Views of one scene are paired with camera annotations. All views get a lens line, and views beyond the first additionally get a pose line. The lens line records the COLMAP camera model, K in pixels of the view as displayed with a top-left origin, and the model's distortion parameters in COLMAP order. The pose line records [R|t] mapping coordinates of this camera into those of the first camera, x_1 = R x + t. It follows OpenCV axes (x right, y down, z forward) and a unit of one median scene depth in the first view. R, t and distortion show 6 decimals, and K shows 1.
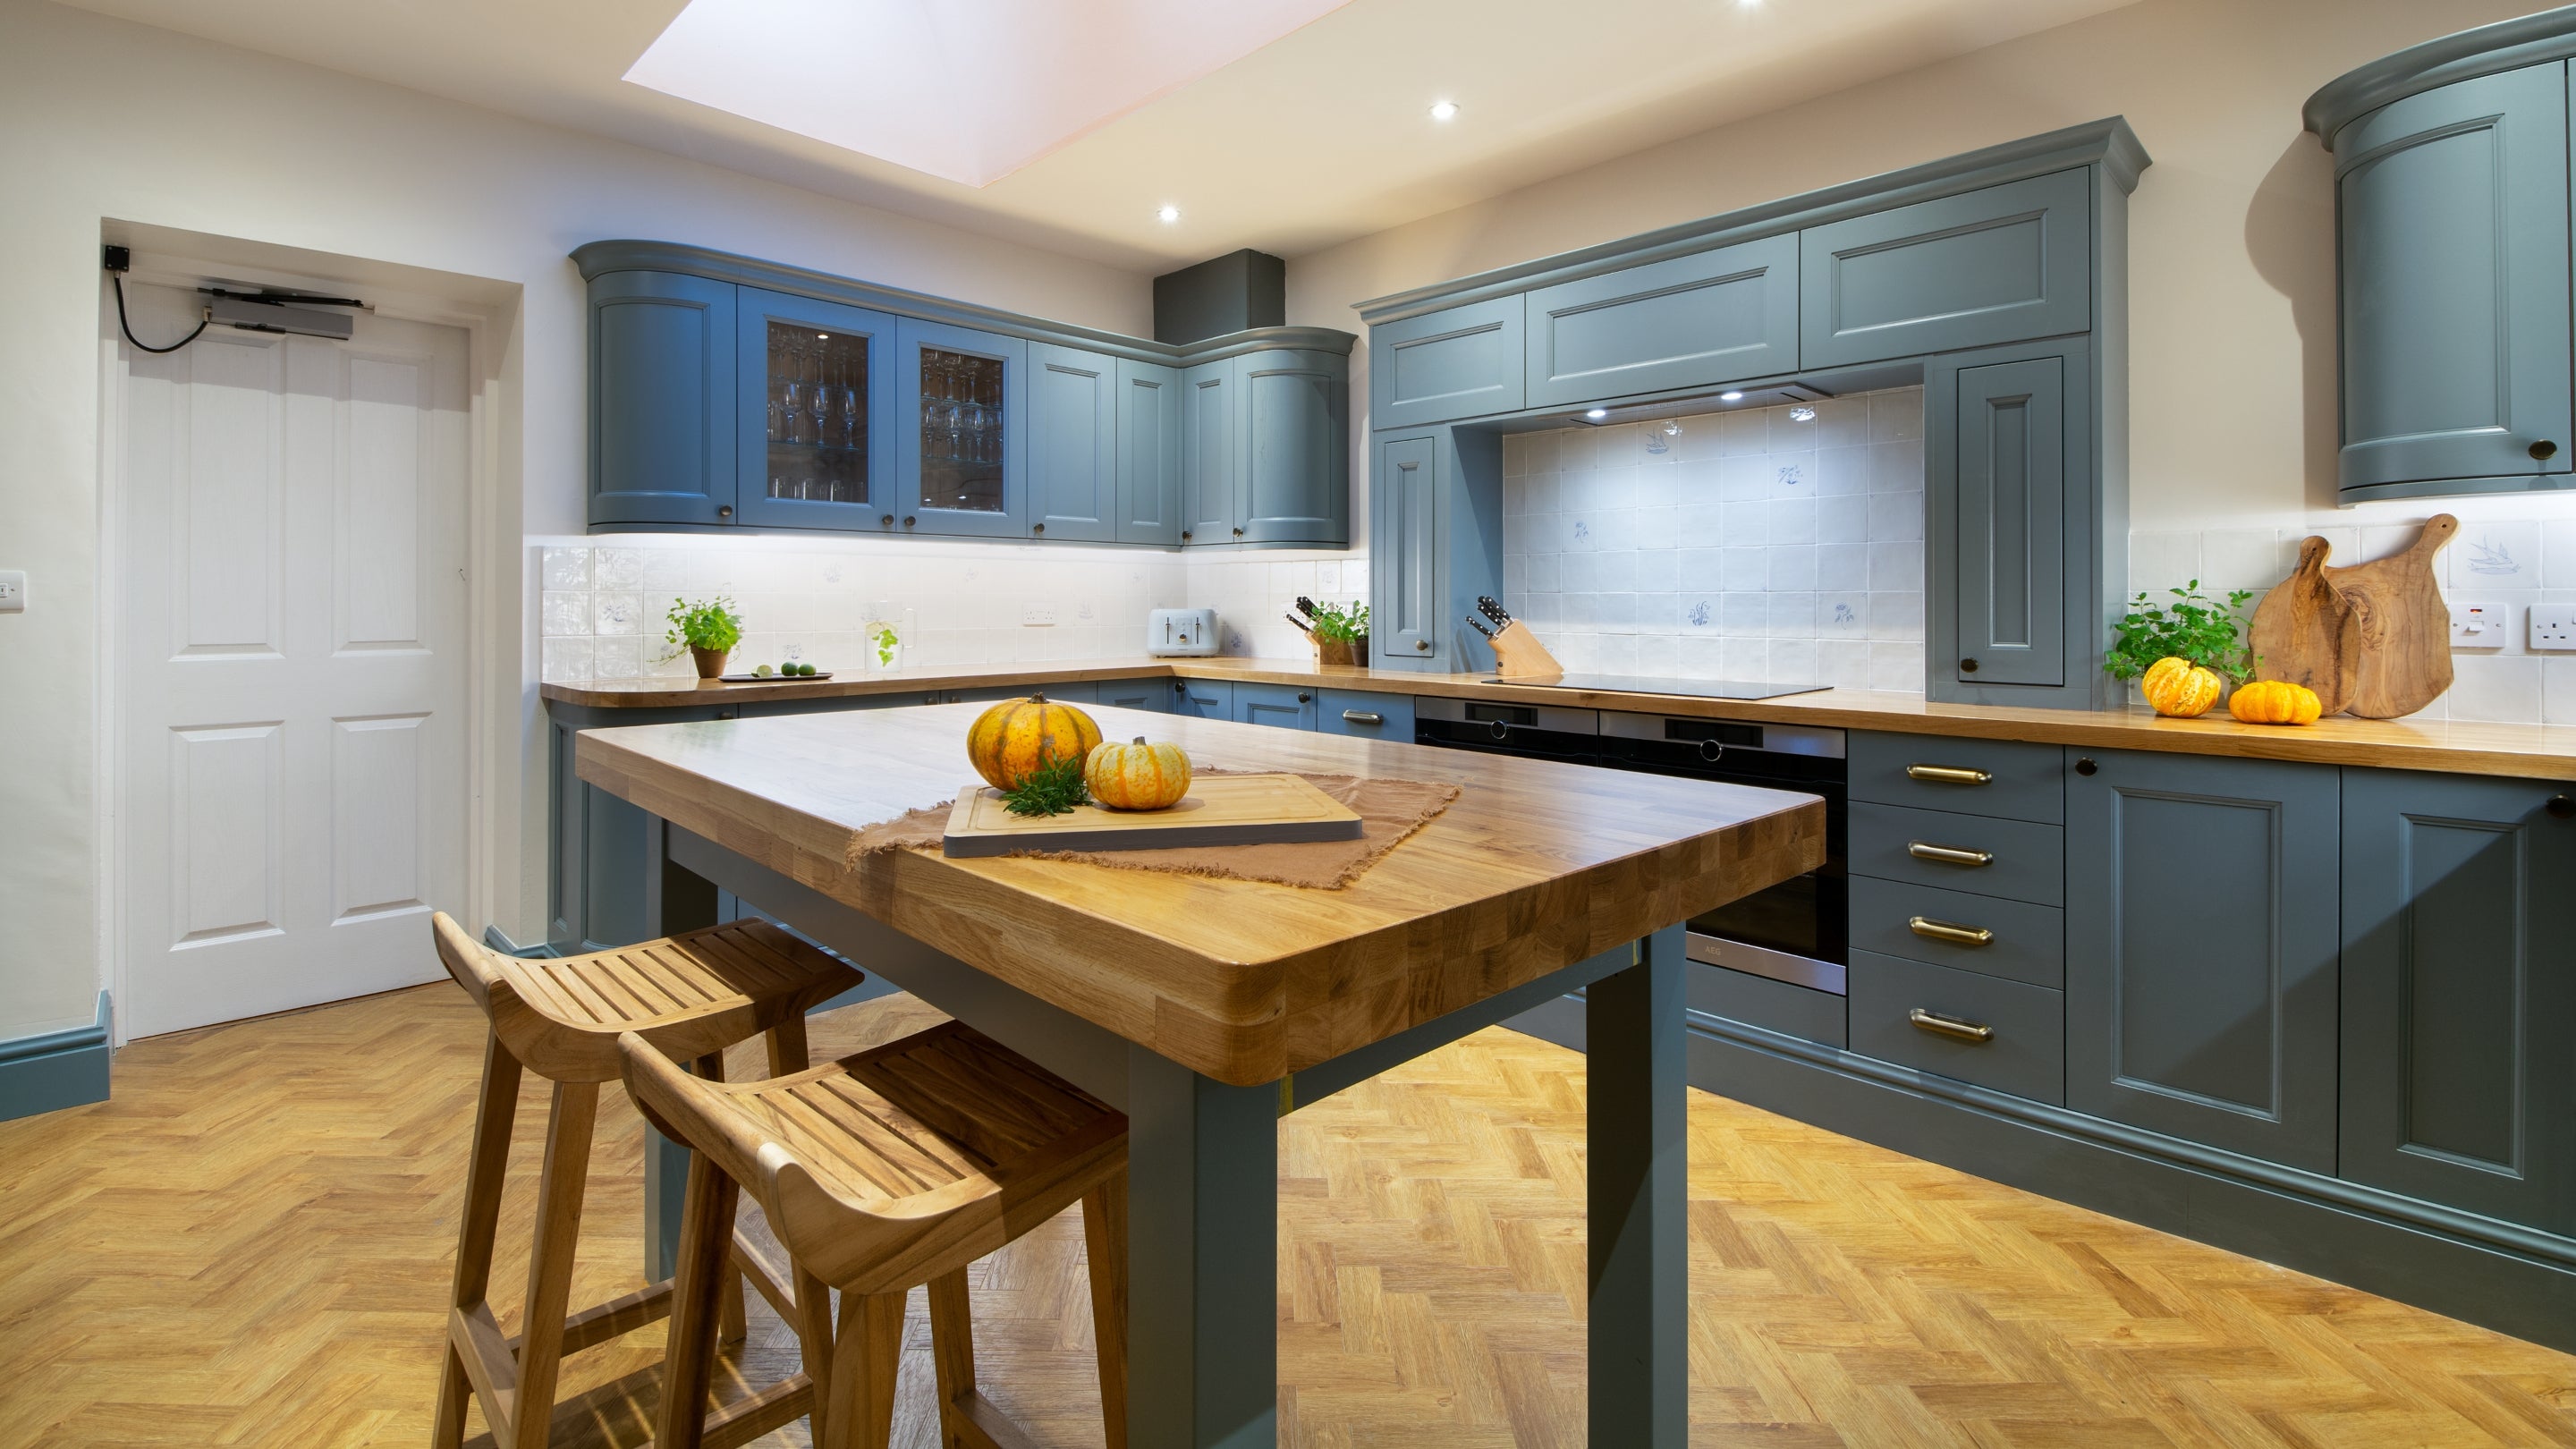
lens RADIAL K [[1163.1, 0, 1281.0], [0, 1163.1, 723.8], [0, 0, 1]] dist [0.014526, 0.000287]
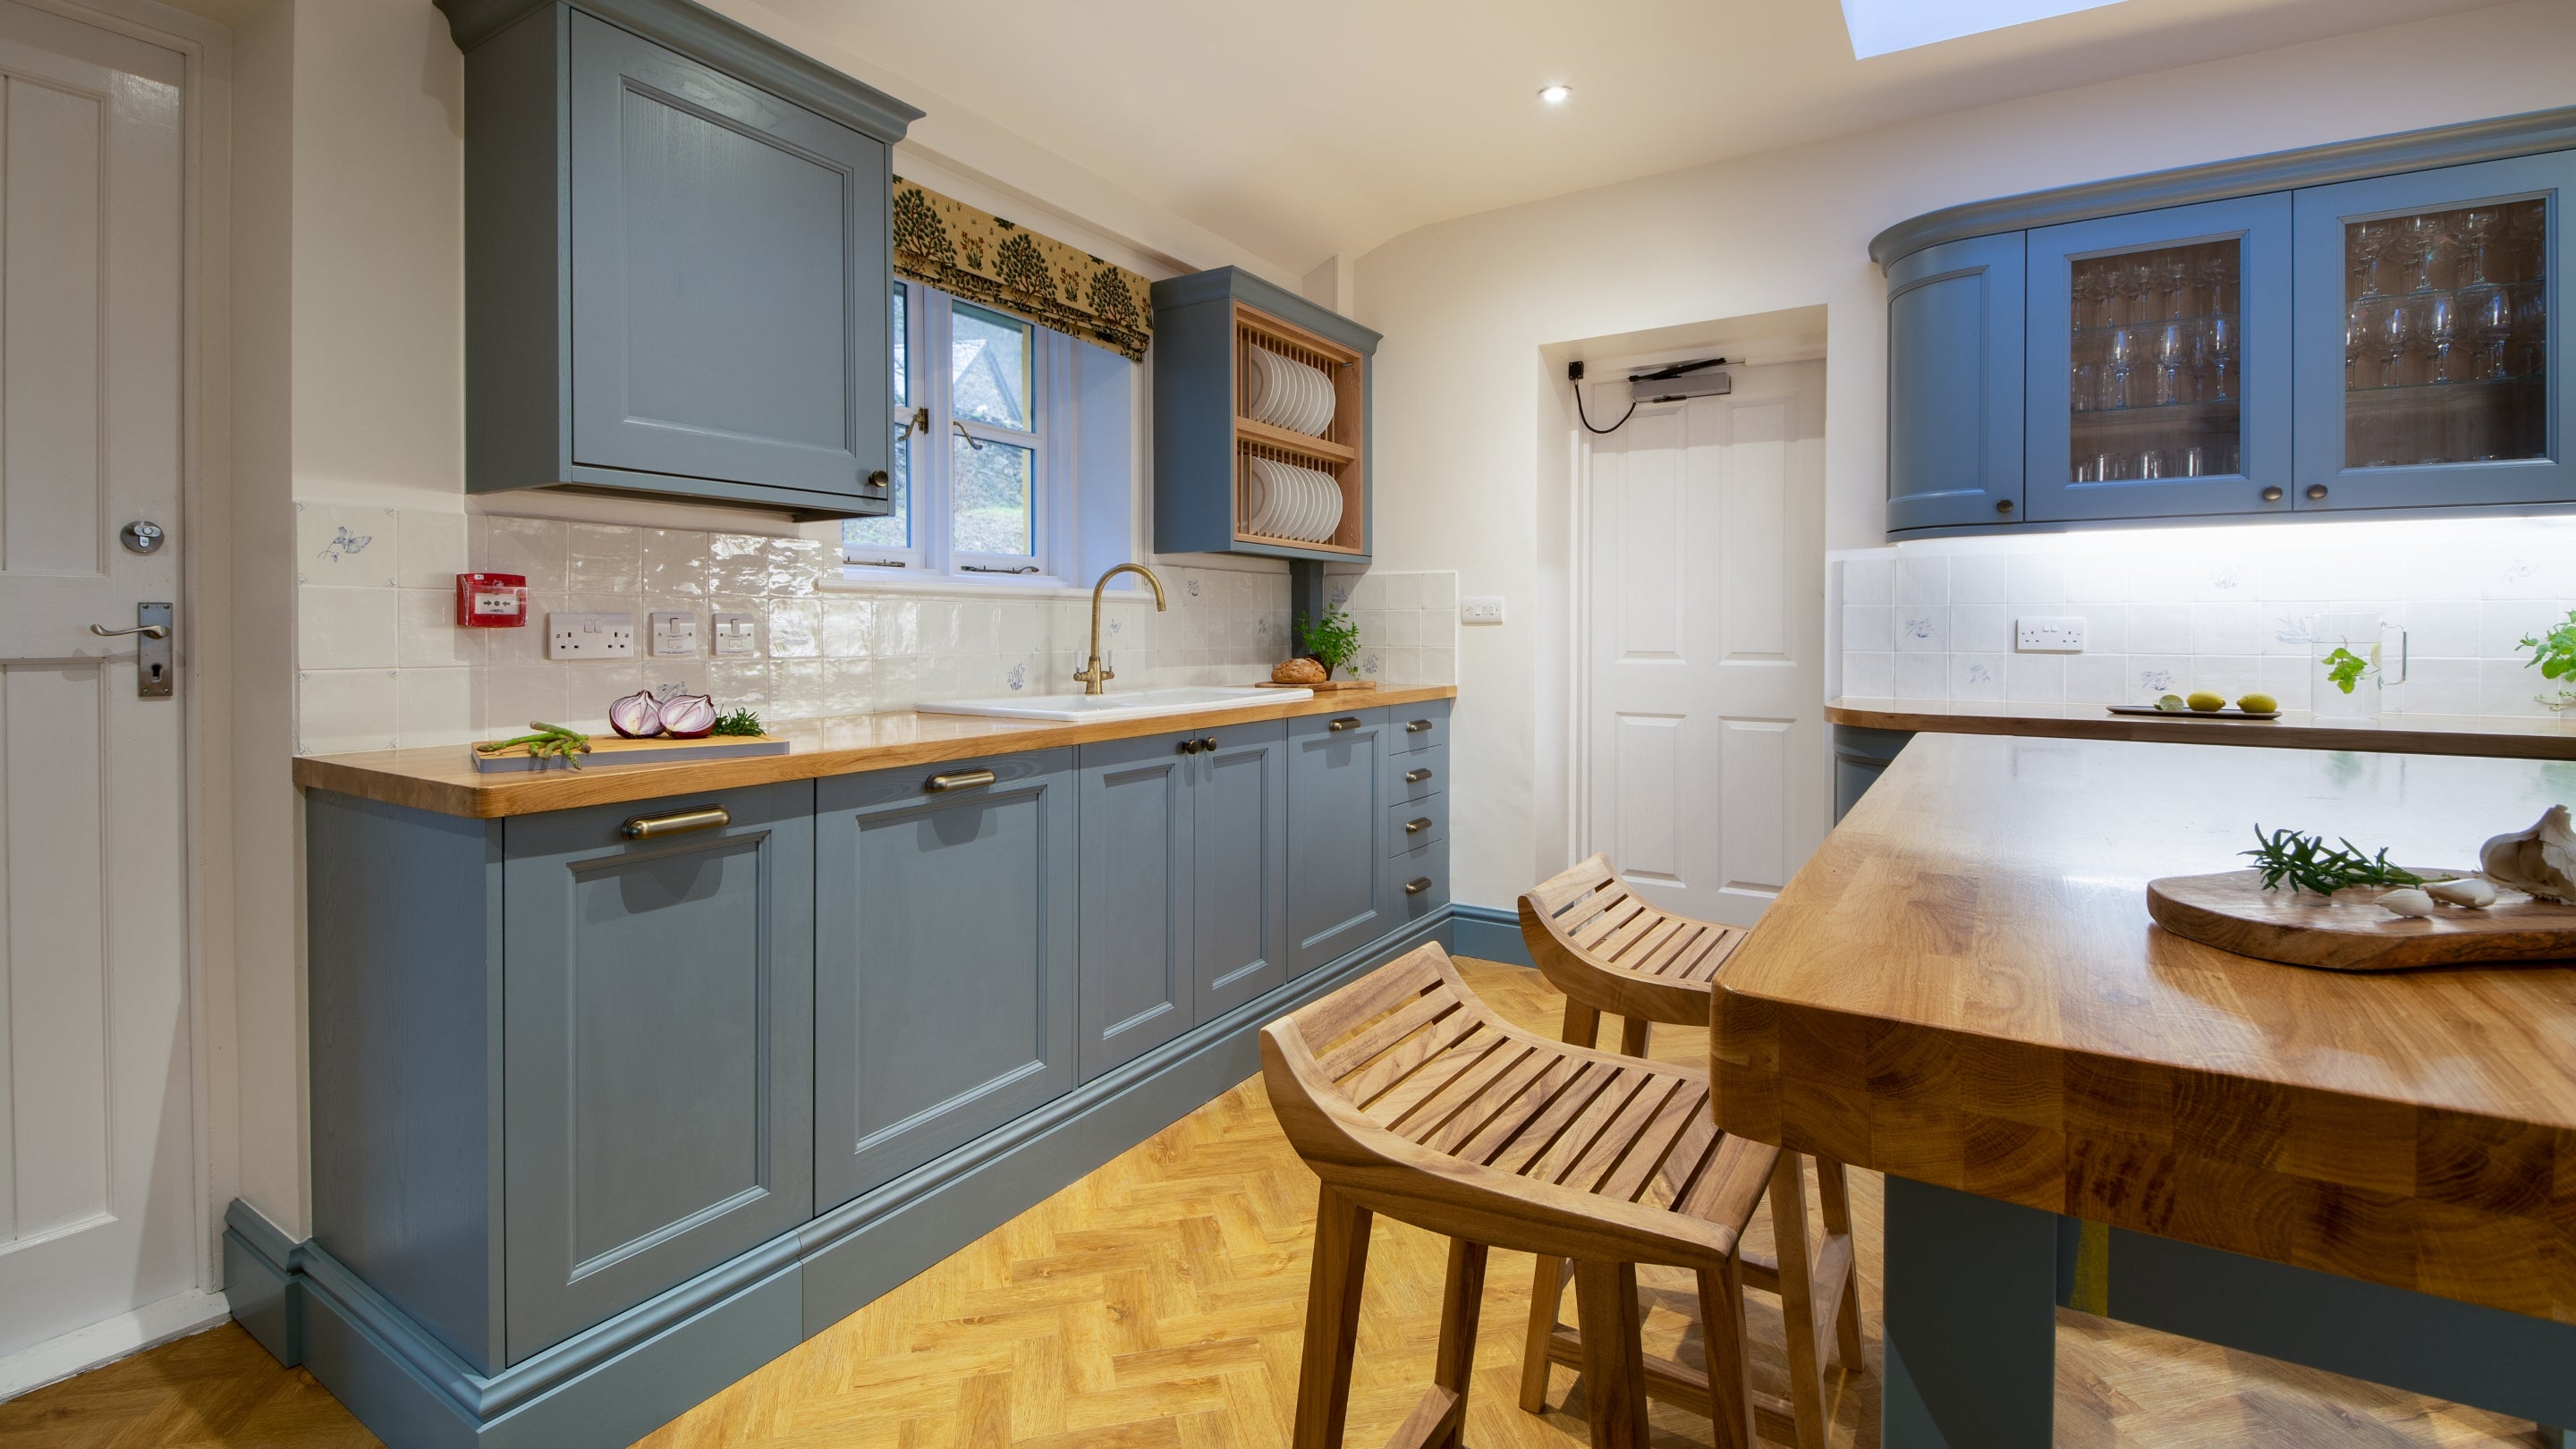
lens RADIAL K [[1163.1, 0, 1276.7], [0, 1163.1, 722.4], [0, 0, 1]] dist [0.014526, 0.000287]
pose [[0.216082, 0.084595, -0.972704, 0.250606], [-0.096918, 0.993178, 0.064846, -0.033506], [0.971553, 0.080261, 0.222807, 0.325972]]
